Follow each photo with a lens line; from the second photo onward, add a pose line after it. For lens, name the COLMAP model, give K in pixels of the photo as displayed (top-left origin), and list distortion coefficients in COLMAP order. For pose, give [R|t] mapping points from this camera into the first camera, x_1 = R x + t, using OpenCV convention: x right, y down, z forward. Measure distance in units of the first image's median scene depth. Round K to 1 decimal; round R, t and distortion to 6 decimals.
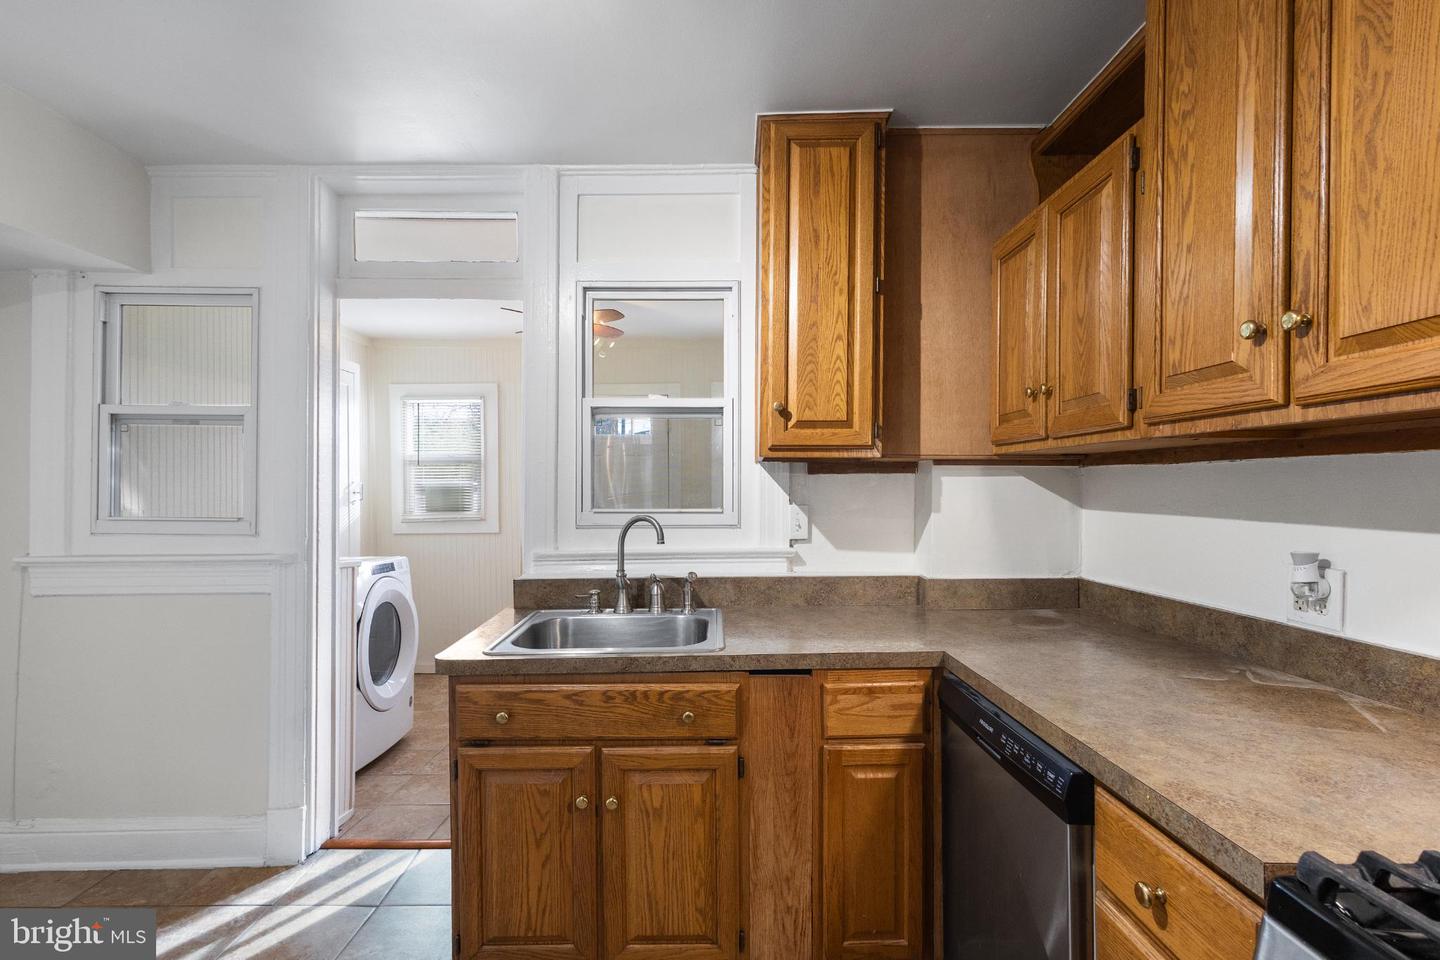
lens RADIAL K [[681.7, 0, 717.4], [0, 681.7, 503.6], [0, 0, 1]] dist [0.012669, -0.000118]
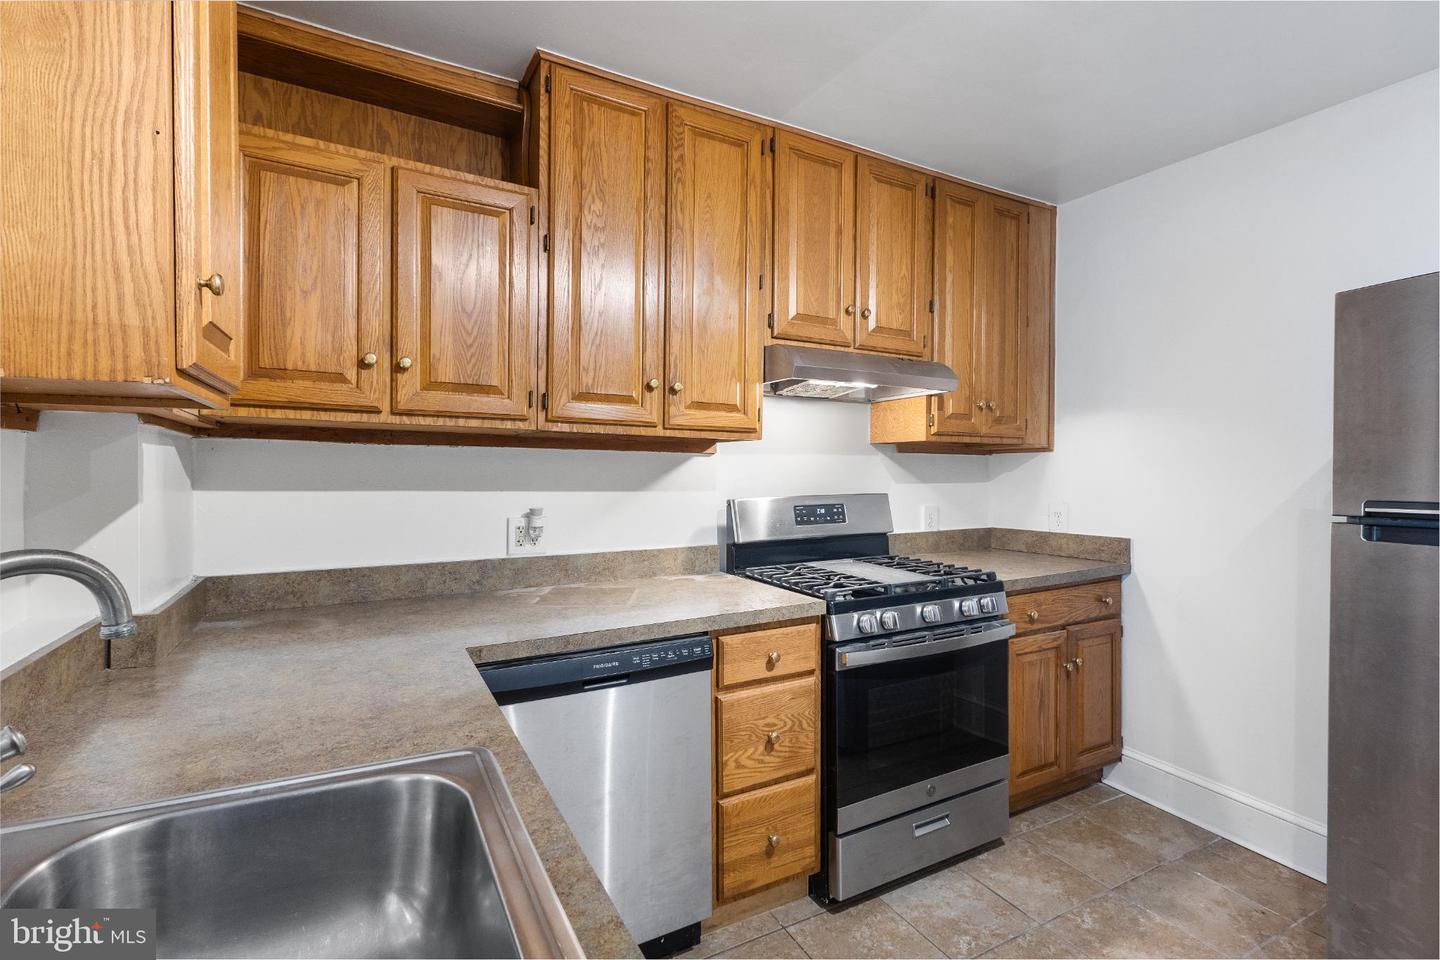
lens RADIAL K [[663.3, 0, 718.1], [0, 663.3, 476.4], [0, 0, 1]] dist [0.015323, -0.000060]
pose [[-0.475781, -0.006348, 0.879541, -0.478002], [0.012857, 0.999817, 0.014171, -0.012929], [-0.879470, 0.018051, -0.475612, 0.912597]]
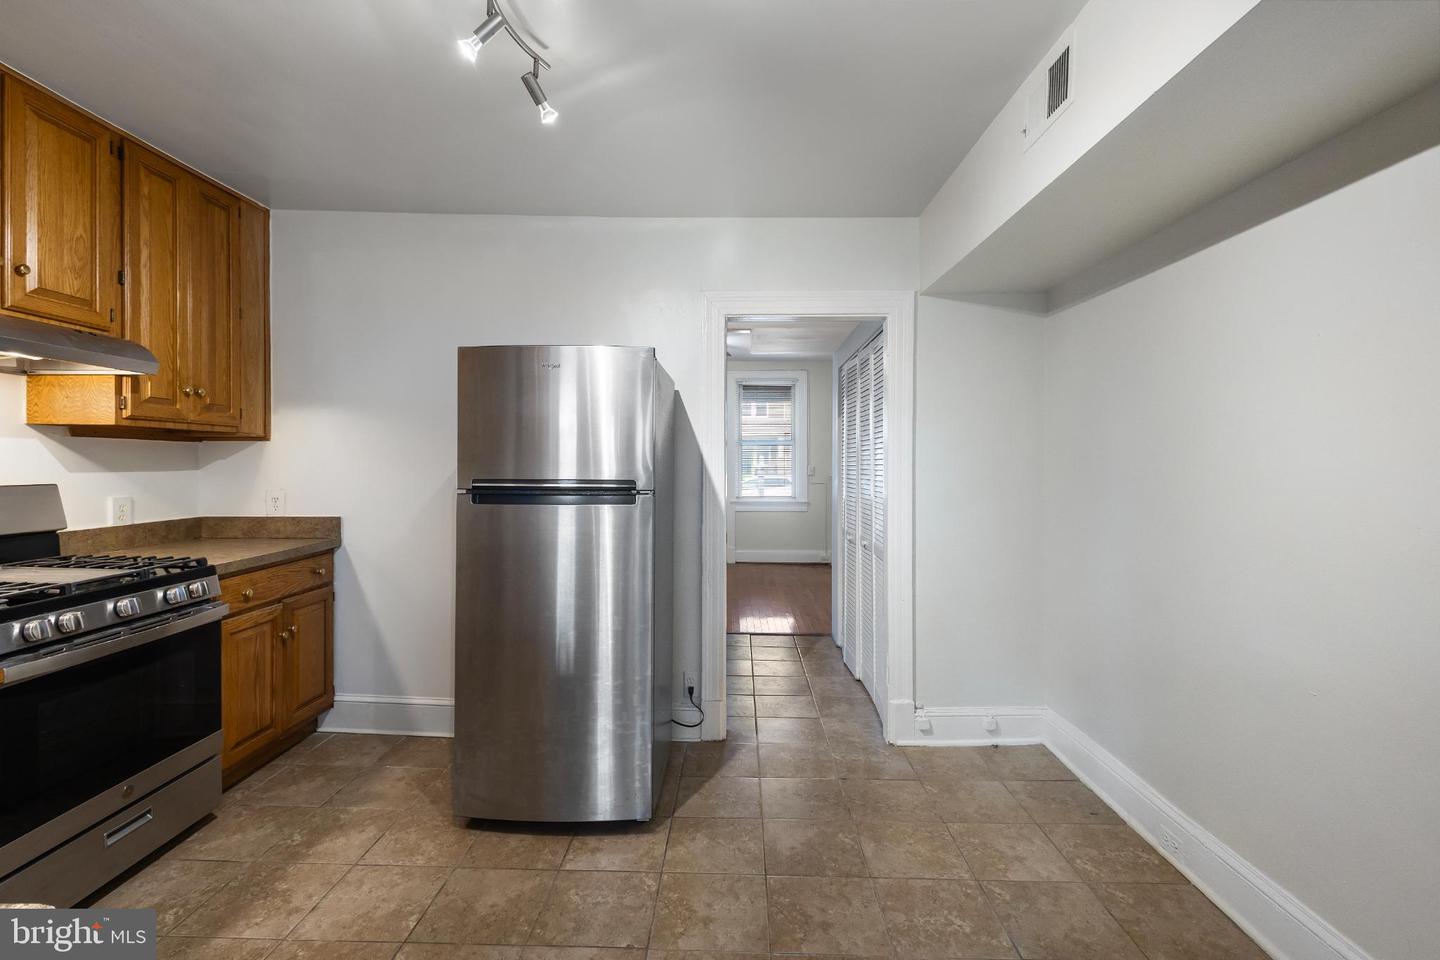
lens RADIAL K [[660.0, 0, 723.2], [0, 660.0, 473.8], [0, 0, 1]] dist [0.018170, -0.007212]
pose [[-0.999732, -0.007046, 0.022031, -0.629229], [-0.006331, 0.999457, 0.032343, -0.016977], [-0.022247, 0.032195, -0.999234, 1.092155]]
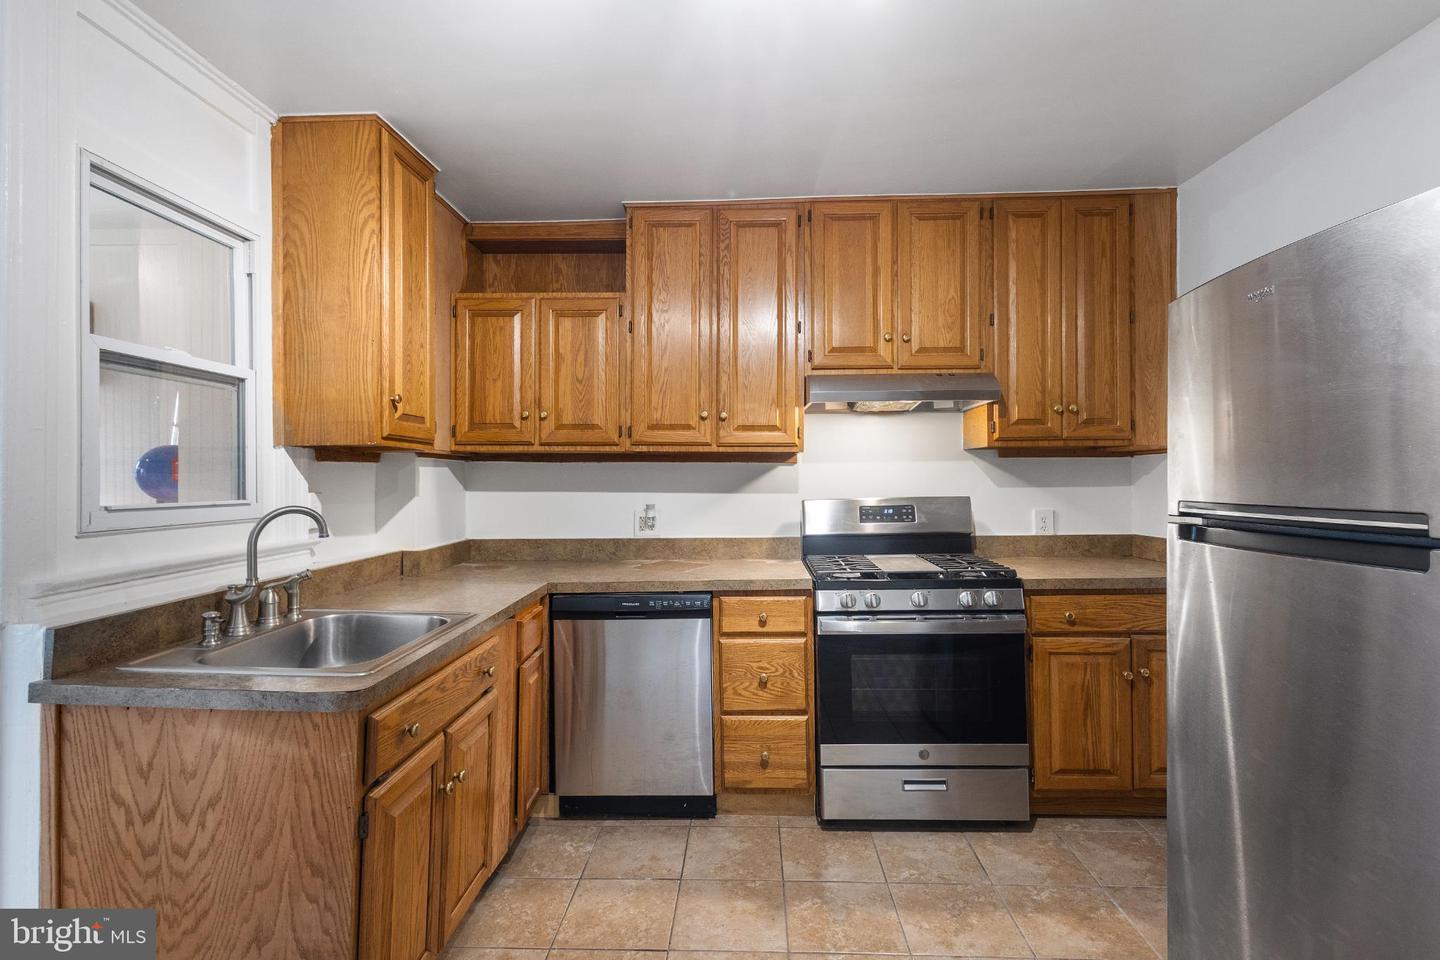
lens RADIAL K [[689.7, 0, 717.8], [0, 689.7, 469.5], [0, 0, 1]] dist [0.017041, -0.000352]
pose [[0.042821, 0.014191, 0.998982, -0.968650], [0.023313, 0.999613, -0.015199, -0.002995], [-0.998811, 0.023941, 0.042473, 0.451429]]
